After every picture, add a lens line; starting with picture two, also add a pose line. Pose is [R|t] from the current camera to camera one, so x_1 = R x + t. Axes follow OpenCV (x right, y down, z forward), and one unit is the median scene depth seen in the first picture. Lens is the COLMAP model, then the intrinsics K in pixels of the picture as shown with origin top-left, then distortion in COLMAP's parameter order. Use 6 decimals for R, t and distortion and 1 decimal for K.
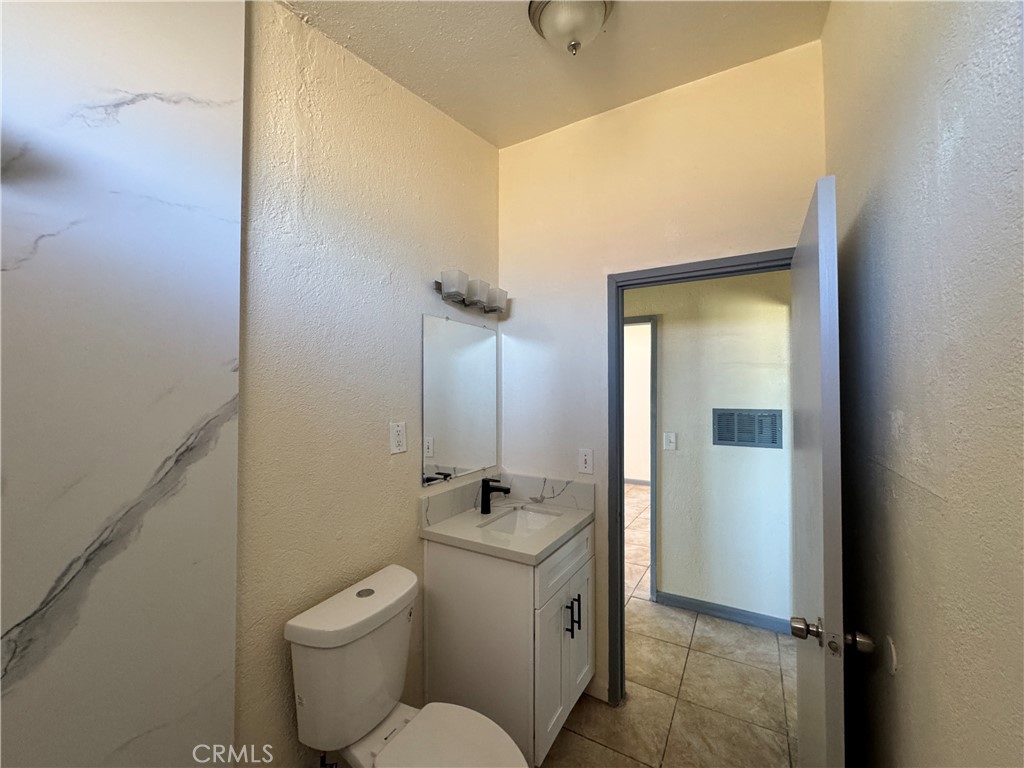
lens RADIAL K [[410.9, 0, 514.7], [0, 410.9, 385.5], [0, 0, 1]] dist [-0.003703, 0.000711]
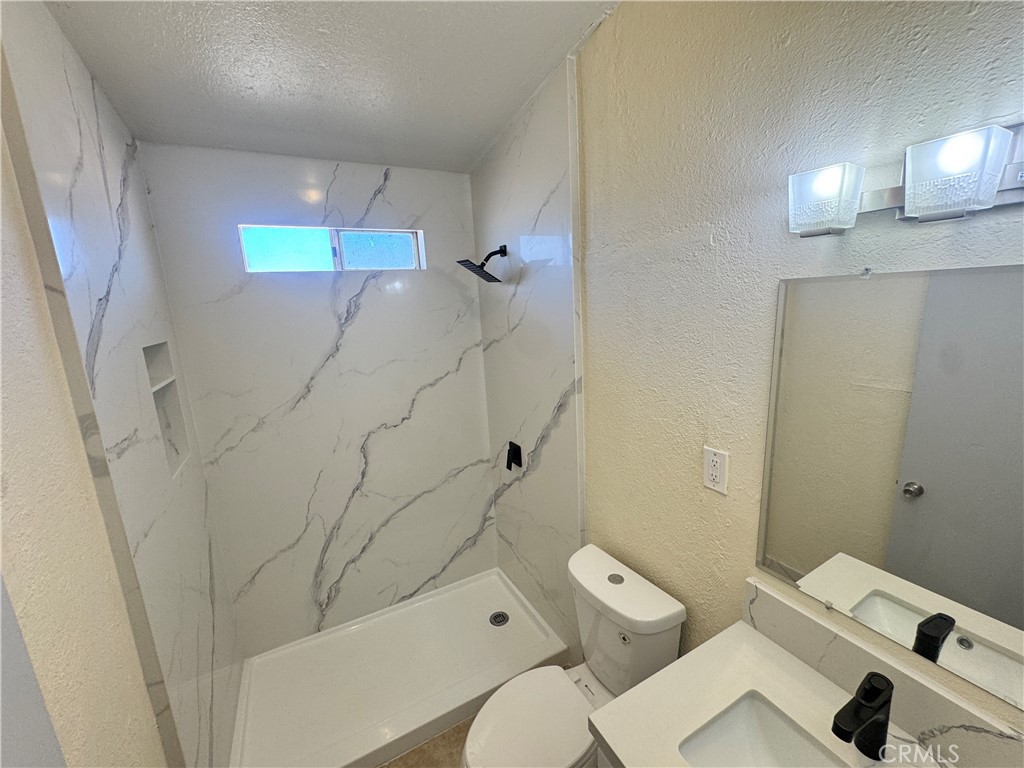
lens RADIAL K [[410.9, 0, 509.9], [0, 410.9, 384.1], [0, 0, 1]] dist [-0.003703, 0.000711]
pose [[-0.530778, 0.197169, -0.824257, 0.714653], [0.058094, 0.978739, 0.196713, -0.276785], [0.845518, 0.056527, -0.530947, 1.647413]]
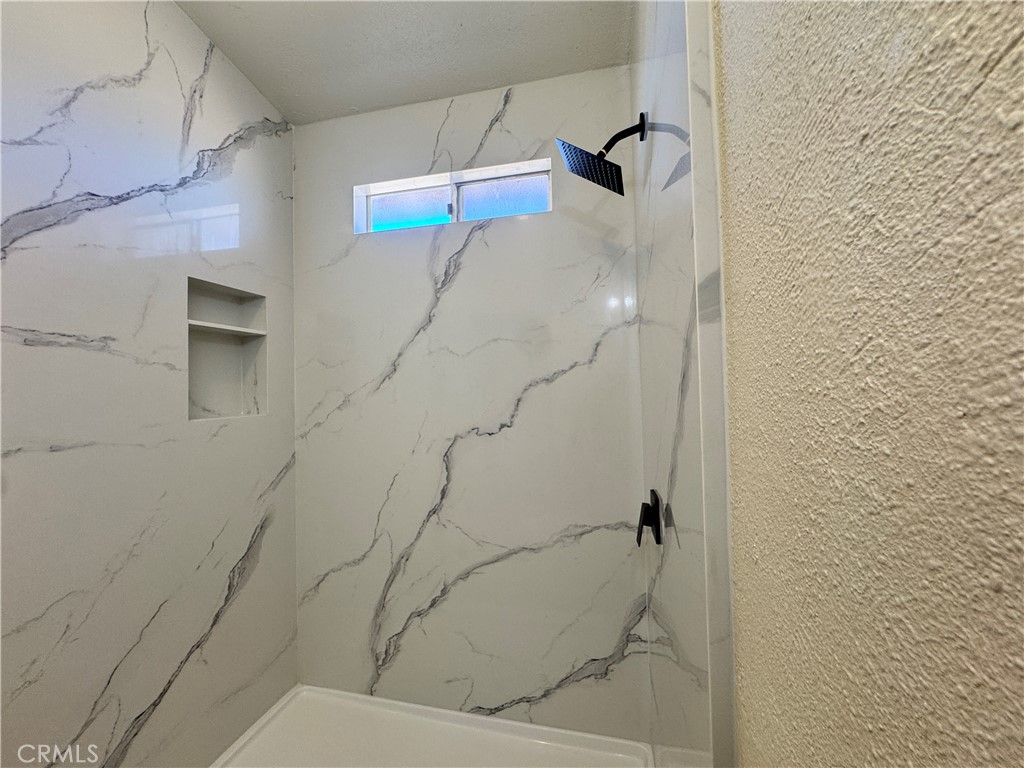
lens RADIAL K [[410.9, 0, 510.1], [0, 410.9, 383.4], [0, 0, 1]] dist [-0.003703, 0.000711]
pose [[-0.954979, 0.015180, -0.296286, -0.301477], [0.022250, 0.999542, -0.020502, 0.164746], [0.295839, -0.026172, -0.954879, 1.470981]]
